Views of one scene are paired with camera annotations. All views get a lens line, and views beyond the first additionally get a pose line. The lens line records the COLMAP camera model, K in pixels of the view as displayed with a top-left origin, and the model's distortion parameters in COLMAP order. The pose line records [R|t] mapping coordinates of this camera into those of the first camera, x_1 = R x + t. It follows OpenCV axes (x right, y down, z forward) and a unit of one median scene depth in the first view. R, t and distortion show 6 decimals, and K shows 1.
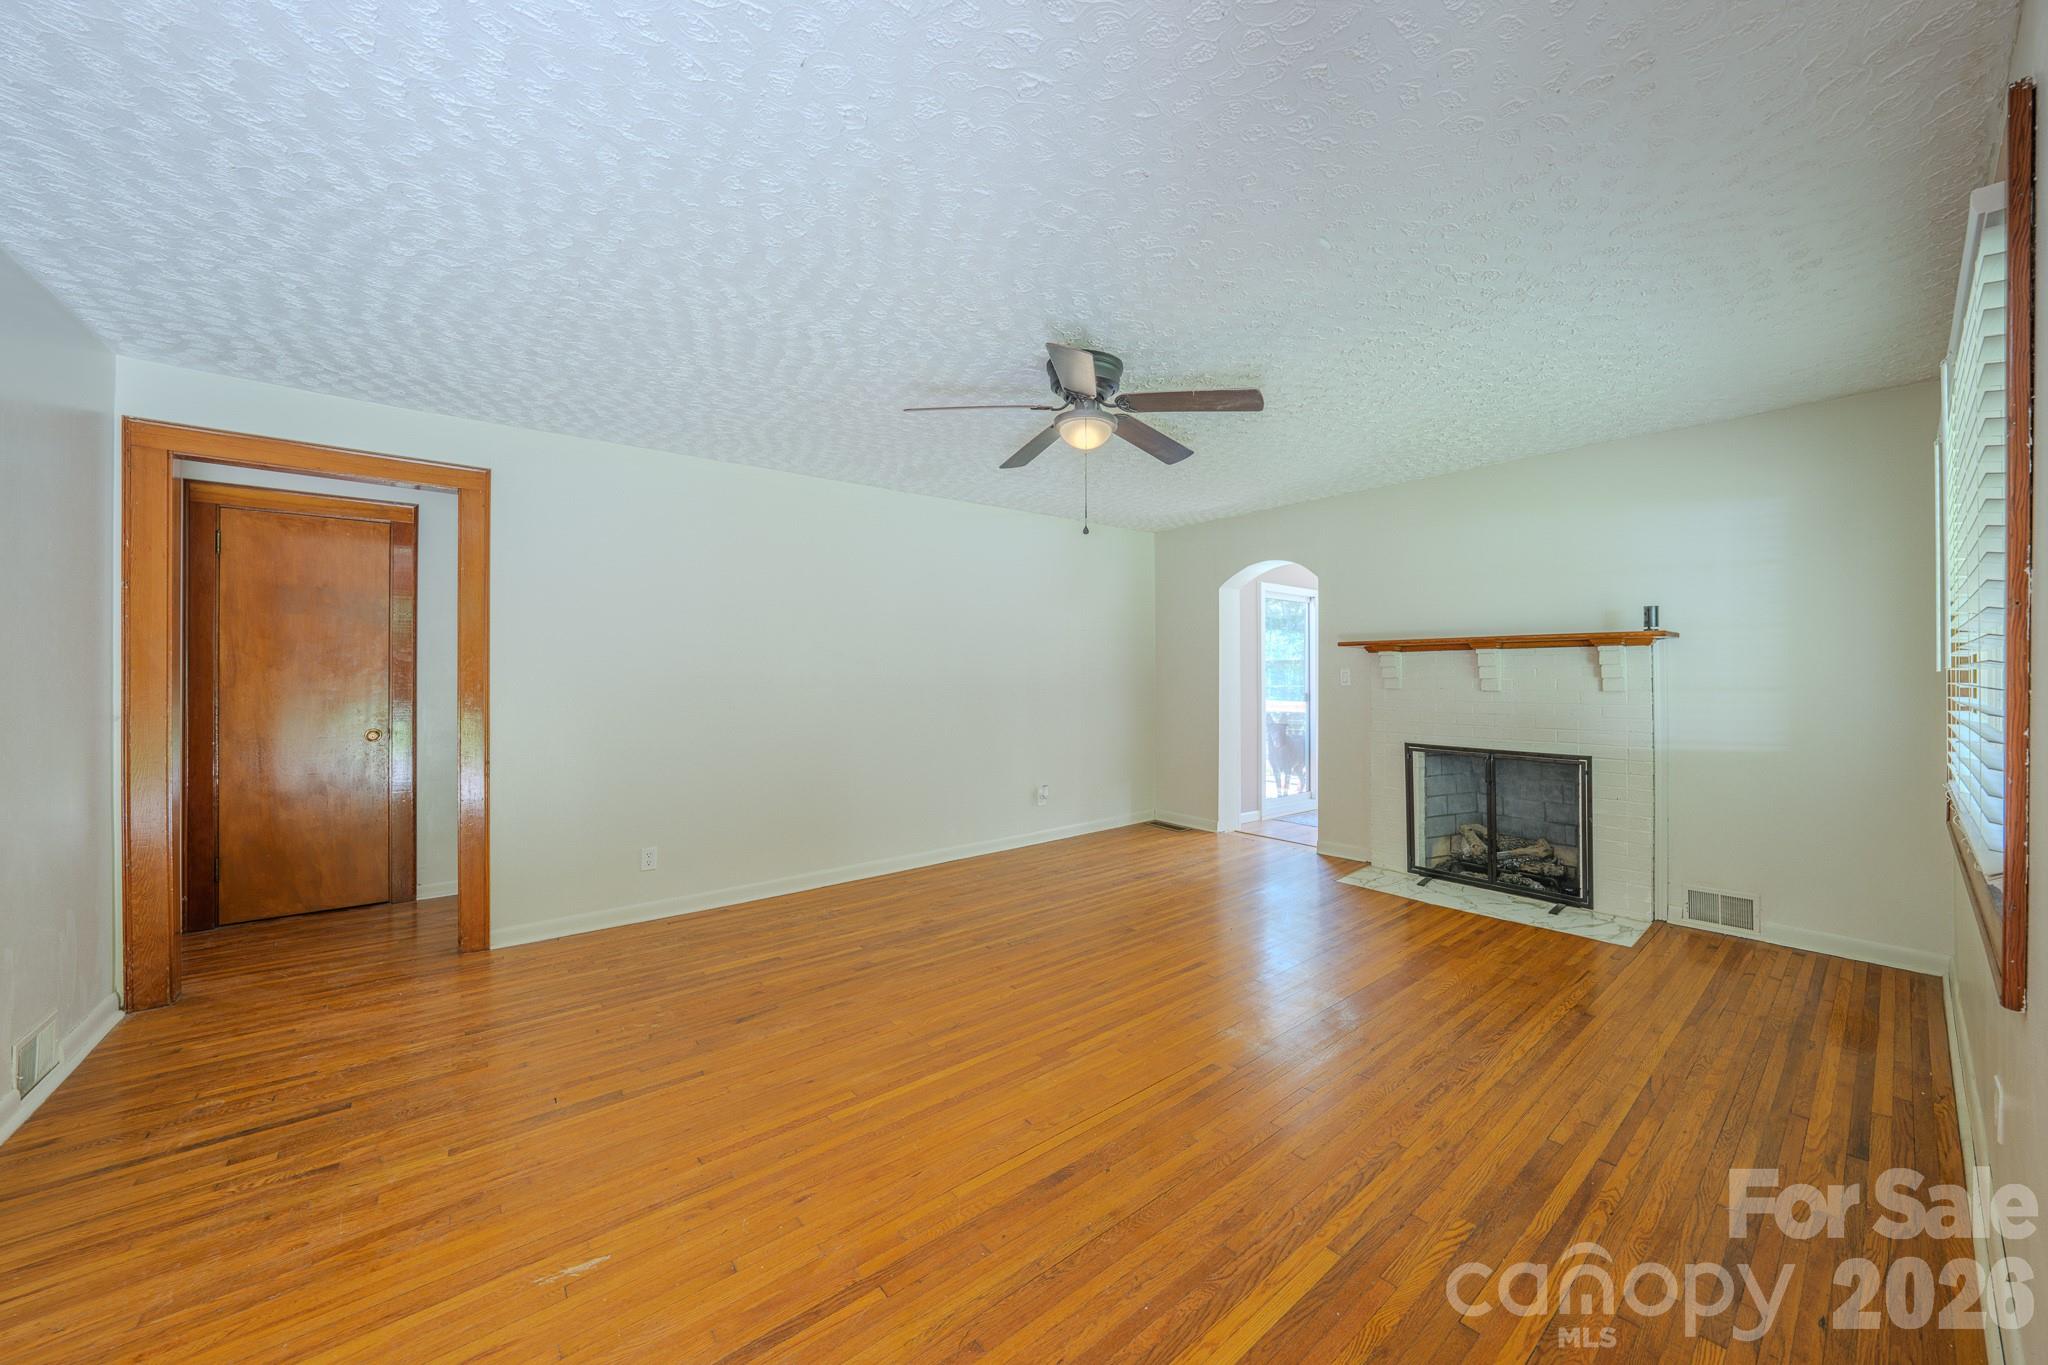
lens RADIAL K [[709.6, 0, 1045.2], [0, 709.6, 675.1], [0, 0, 1]] dist [-0.017698, 0.000008]
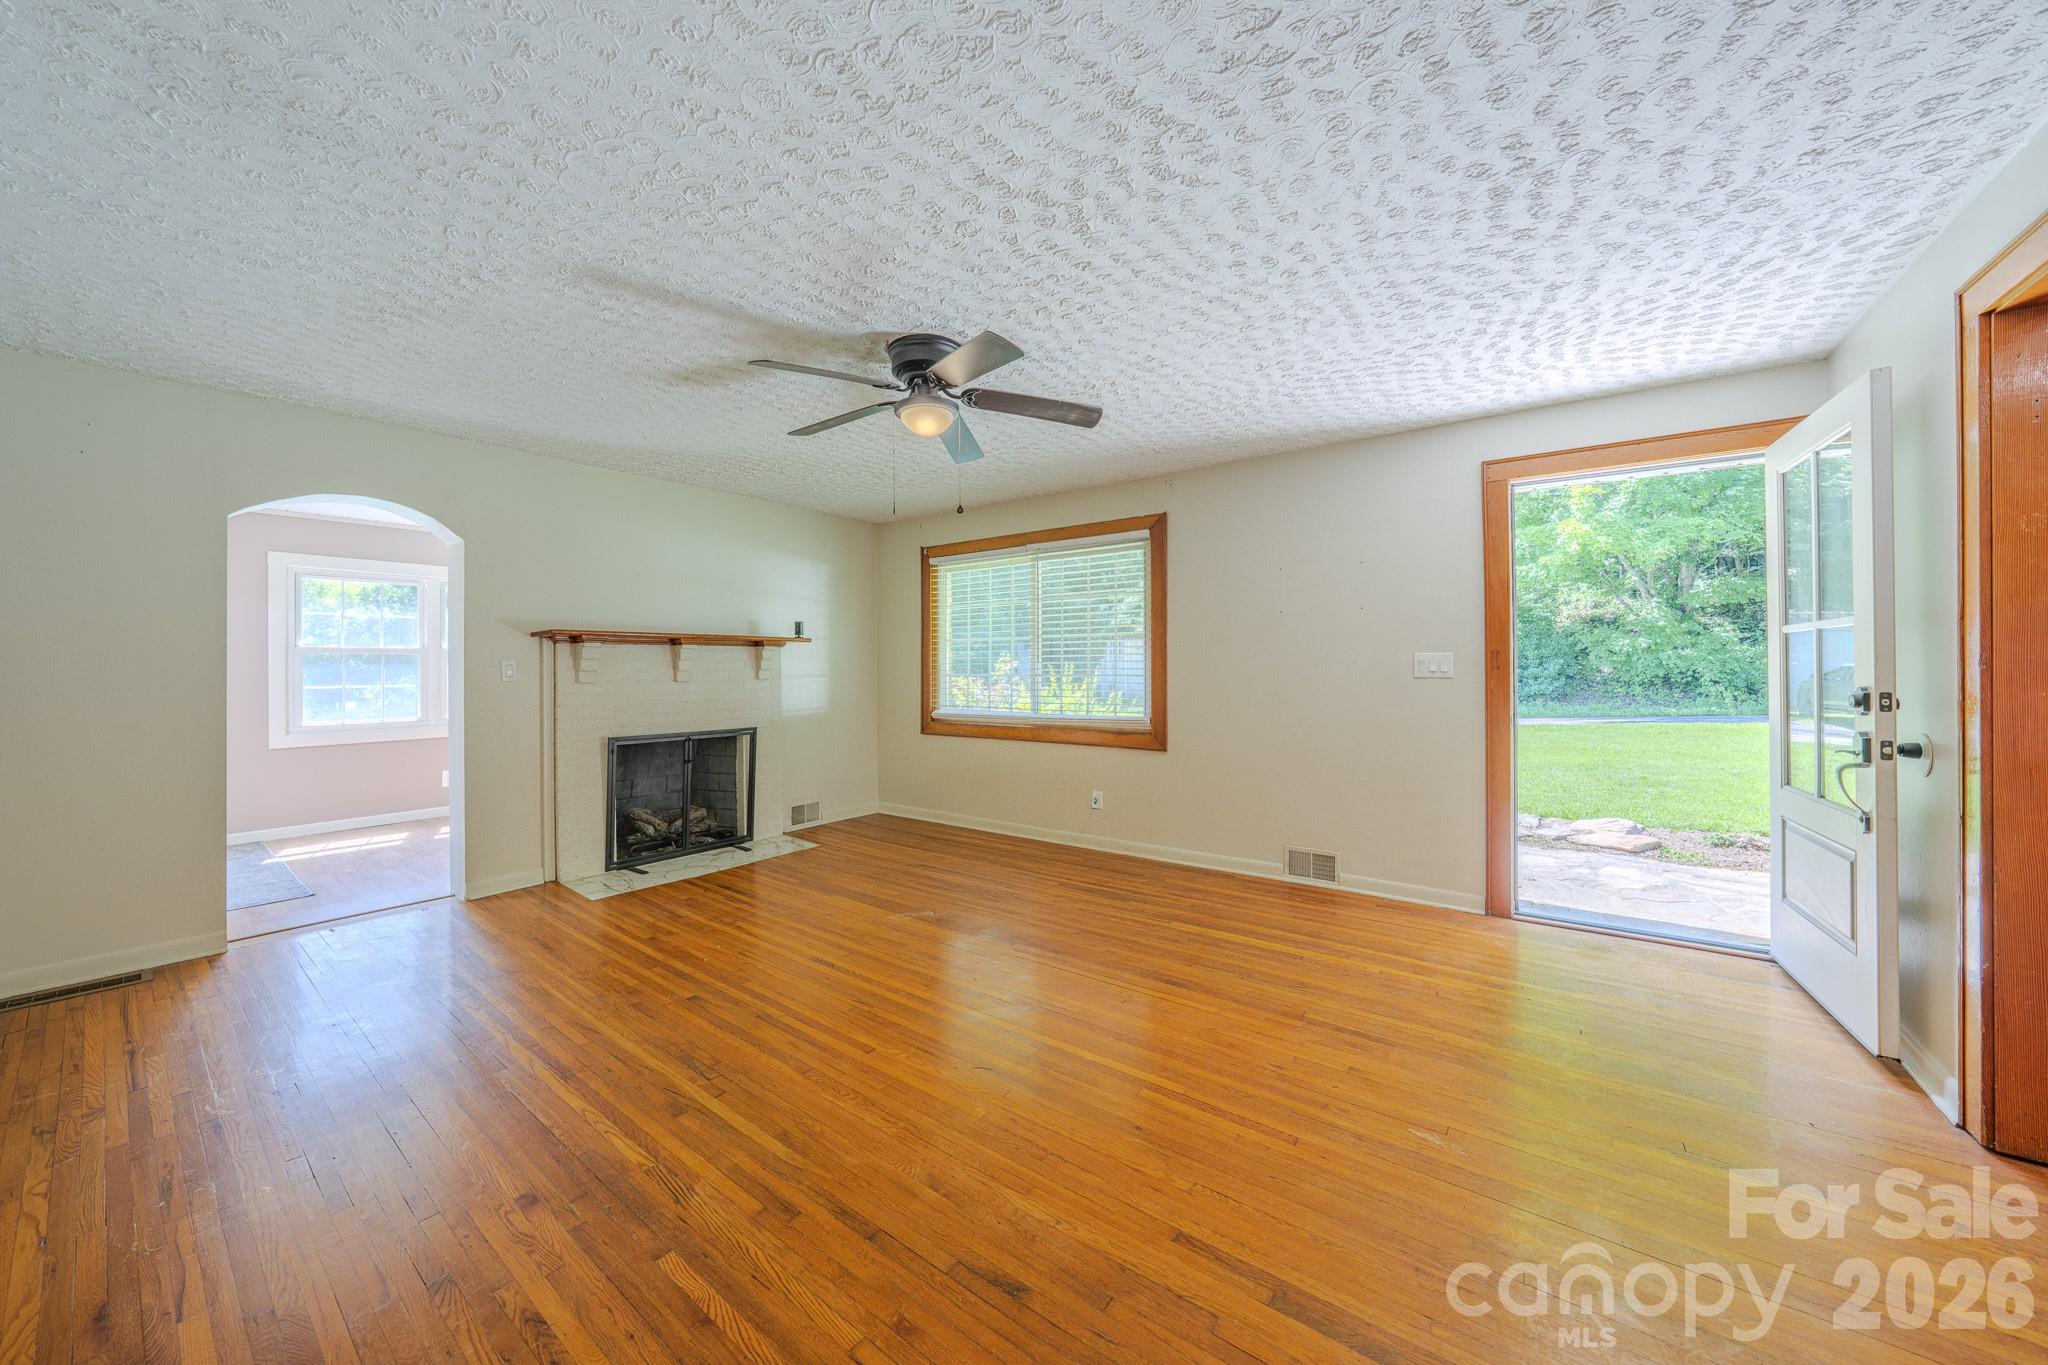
lens RADIAL K [[709.6, 0, 1045.2], [0, 709.6, 675.1], [0, 0, 1]] dist [-0.017698, 0.000008]
pose [[-0.245721, -0.005300, 0.969326, -0.743988], [0.003032, 0.999976, 0.006236, 0.008022], [-0.969336, 0.004471, -0.245699, 0.859439]]
